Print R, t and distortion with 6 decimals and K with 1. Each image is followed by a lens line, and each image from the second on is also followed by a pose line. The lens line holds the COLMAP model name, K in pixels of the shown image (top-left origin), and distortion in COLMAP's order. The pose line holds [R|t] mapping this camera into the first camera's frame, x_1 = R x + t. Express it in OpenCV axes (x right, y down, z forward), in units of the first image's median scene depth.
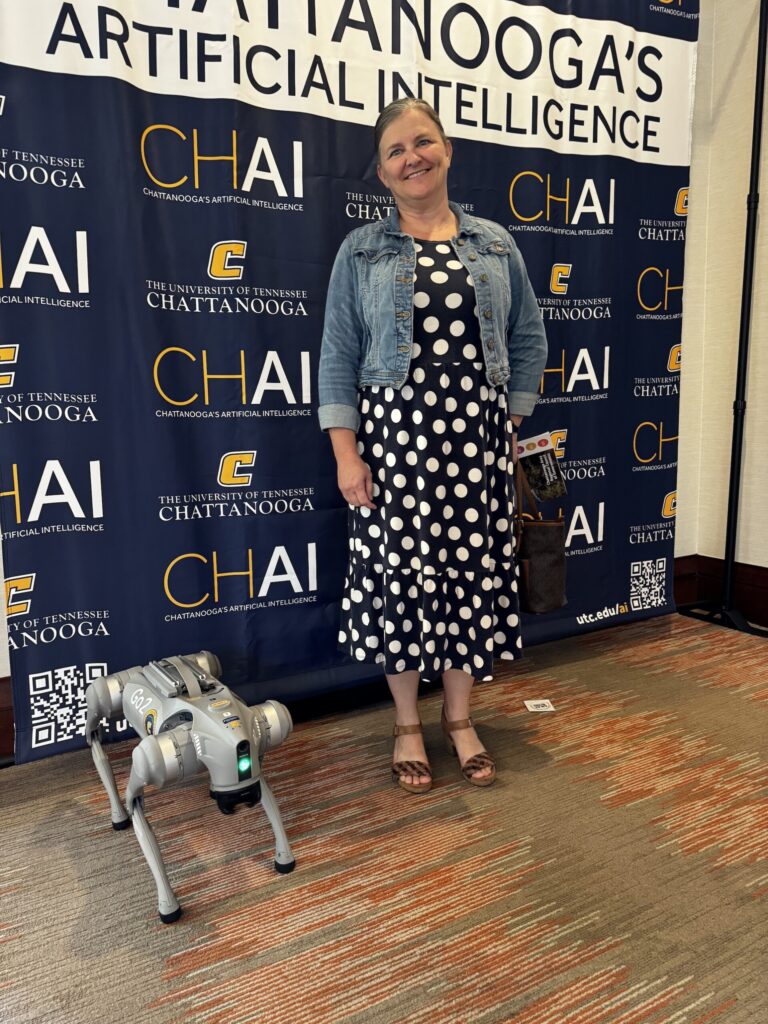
lens RADIAL K [[723.7, 0, 377.7], [0, 723.7, 514.8], [0, 0, 1]] dist [0.058226, -0.057757]
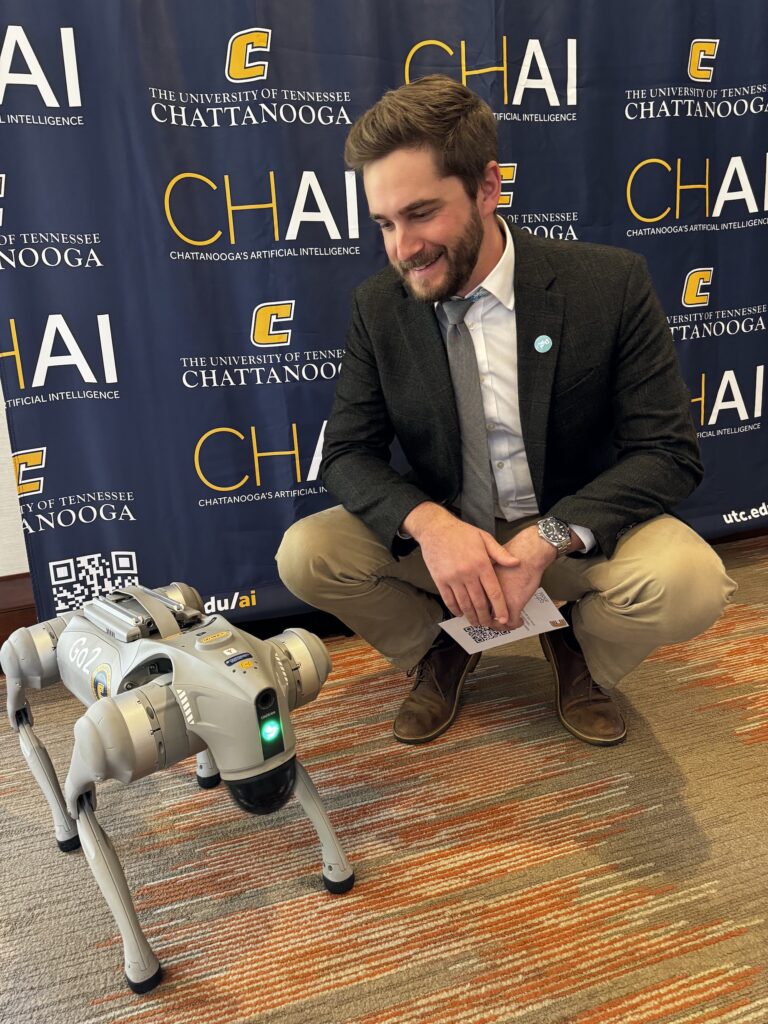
lens RADIAL K [[723.7, 0, 378.9], [0, 723.7, 510.7], [0, 0, 1]] dist [0.058226, -0.057757]
pose [[0.979202, -0.007686, -0.202741, 0.091250], [0.023496, 0.996855, 0.075689, 0.089452], [0.201521, -0.078878, 0.976303, 0.196351]]
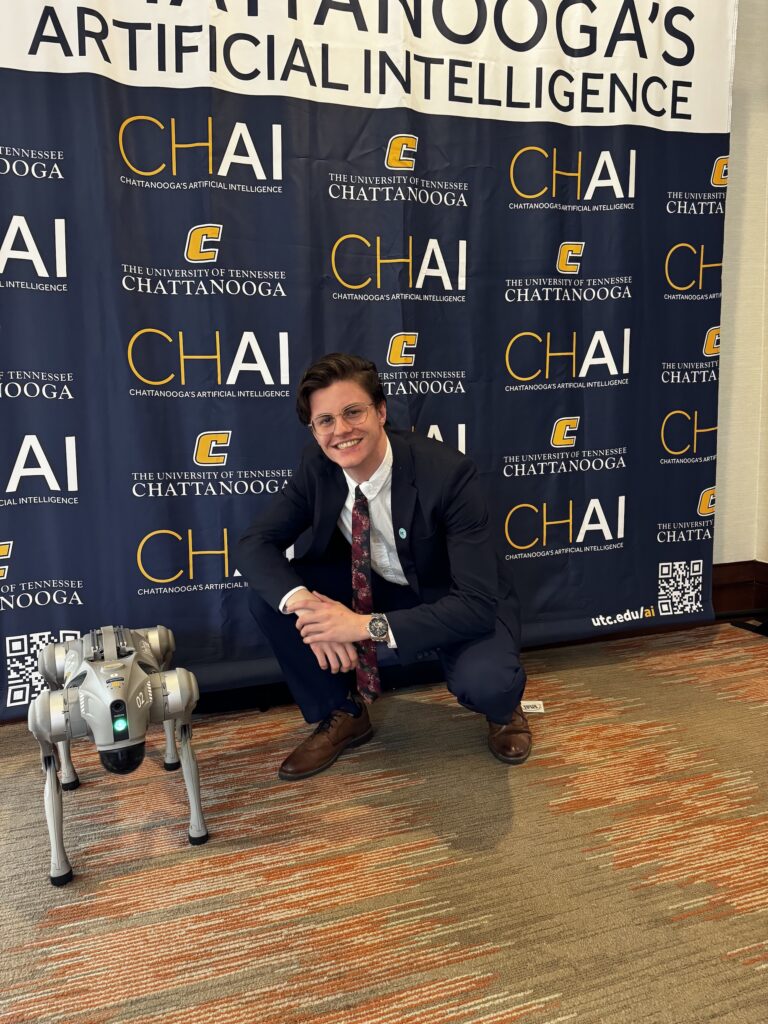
lens RADIAL K [[723.7, 0, 380.7], [0, 723.7, 511.0], [0, 0, 1]] dist [0.058226, -0.057757]
pose [[0.985064, 0.024644, -0.170418, 0.215650], [-0.028093, 0.999446, -0.017854, 0.036079], [0.169884, 0.022375, 0.985210, 0.038662]]
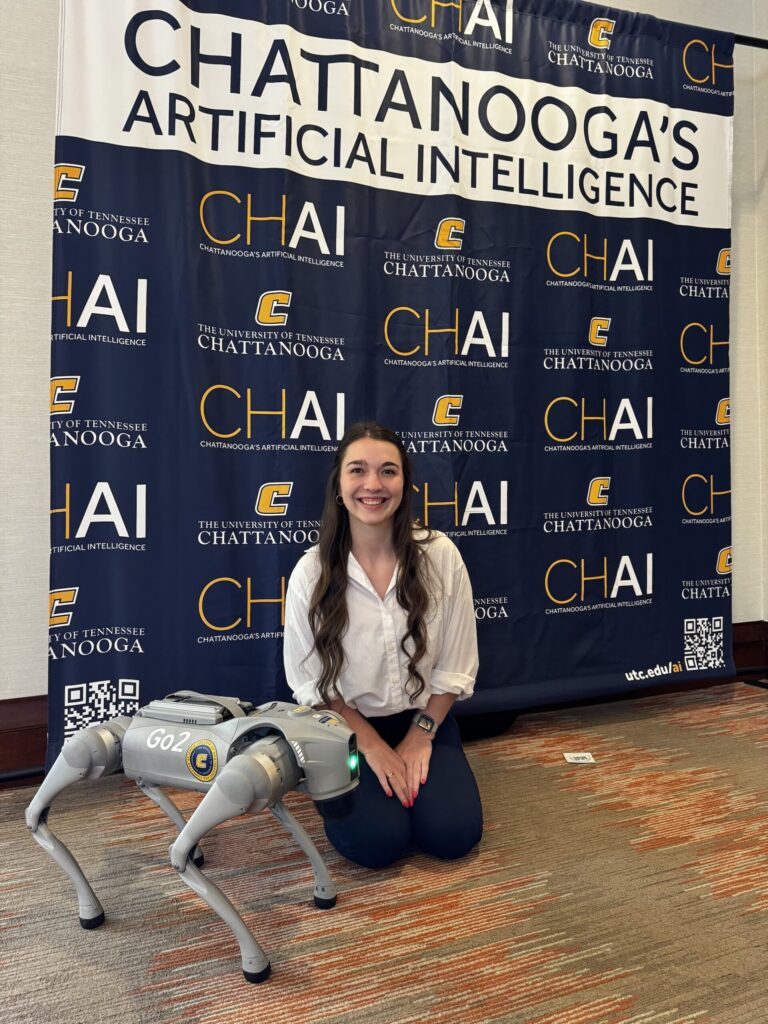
lens RADIAL K [[723.7, 0, 381.7], [0, 723.7, 515.4], [0, 0, 1]] dist [0.058226, -0.057757]
pose [[0.994179, 0.014178, -0.106806, 0.072765], [-0.028230, 0.990949, -0.131233, 0.093521], [0.103979, 0.133484, 0.985581, -0.011491]]
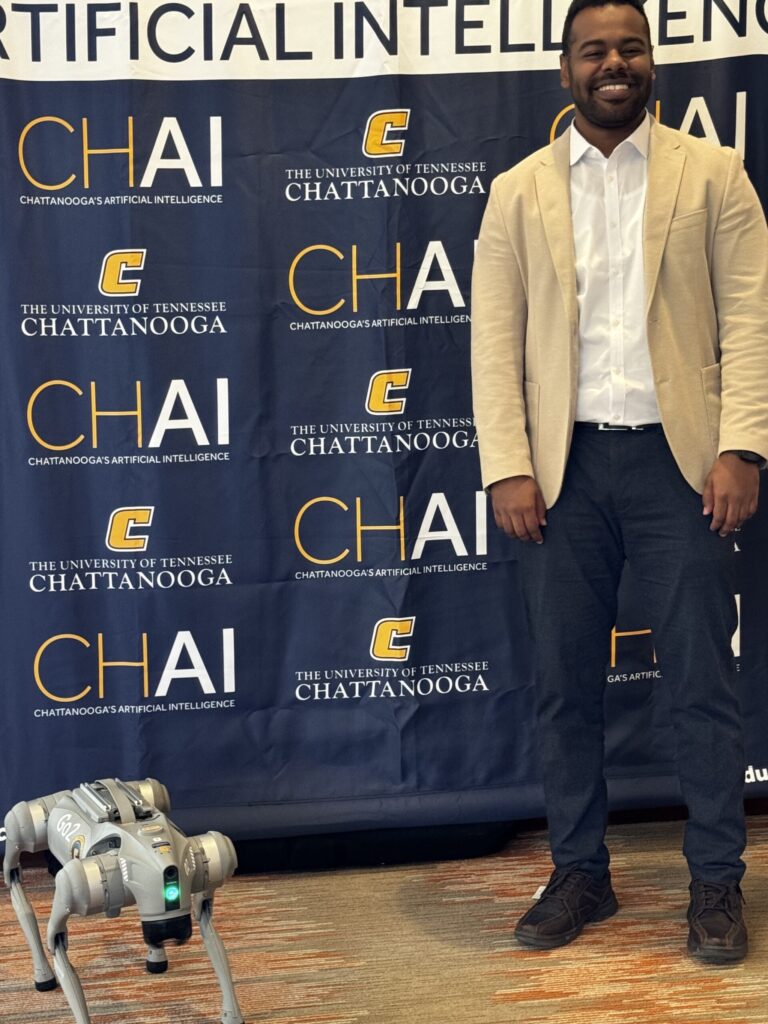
lens RADIAL K [[1805.3, 0, 376.4], [0, 1805.3, 512.6], [0, 0, 1]] dist [0.155876, 0.000000]
pose [[0.938655, 0.043594, -0.342092, 0.725024], [-0.048525, 0.998805, -0.005865, -0.083326], [0.341428, 0.022105, 0.939648, -0.746314]]
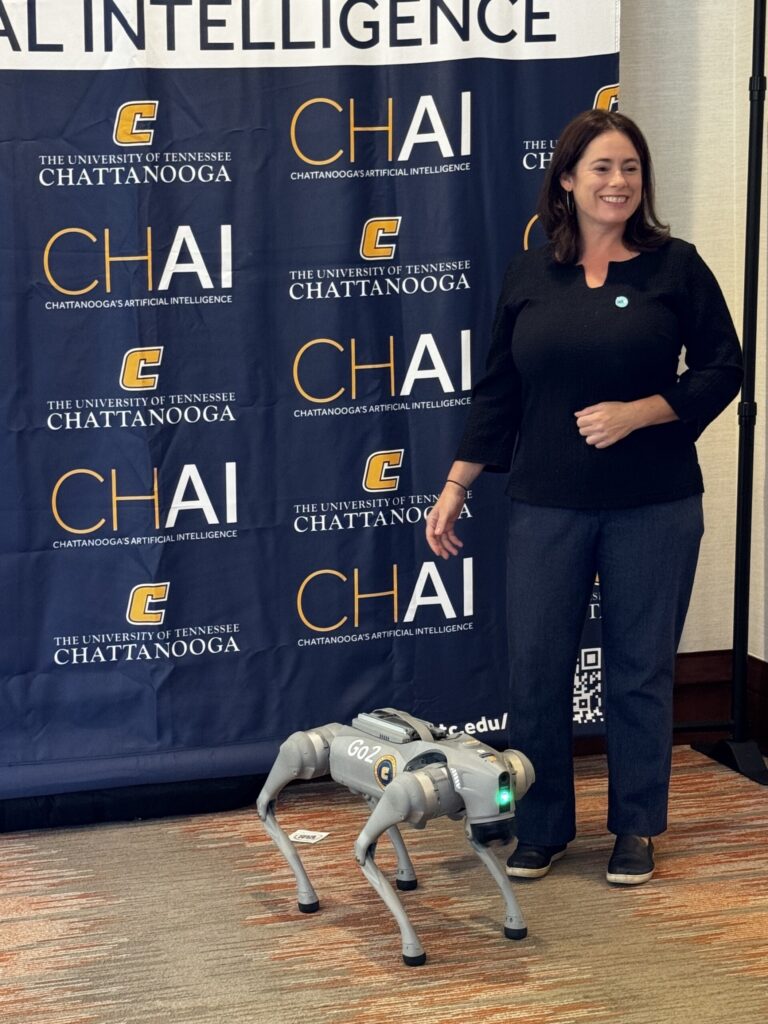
lens RADIAL K [[2004.7, 0, 378.2], [0, 2004.7, 513.4], [0, 0, 1]] dist [0.154397, 0.000000]
pose [[0.974163, 0.035925, -0.222970, 0.842562], [-0.038105, 0.999259, -0.005481, -0.058852], [0.222608, 0.013836, 0.974810, -1.079389]]
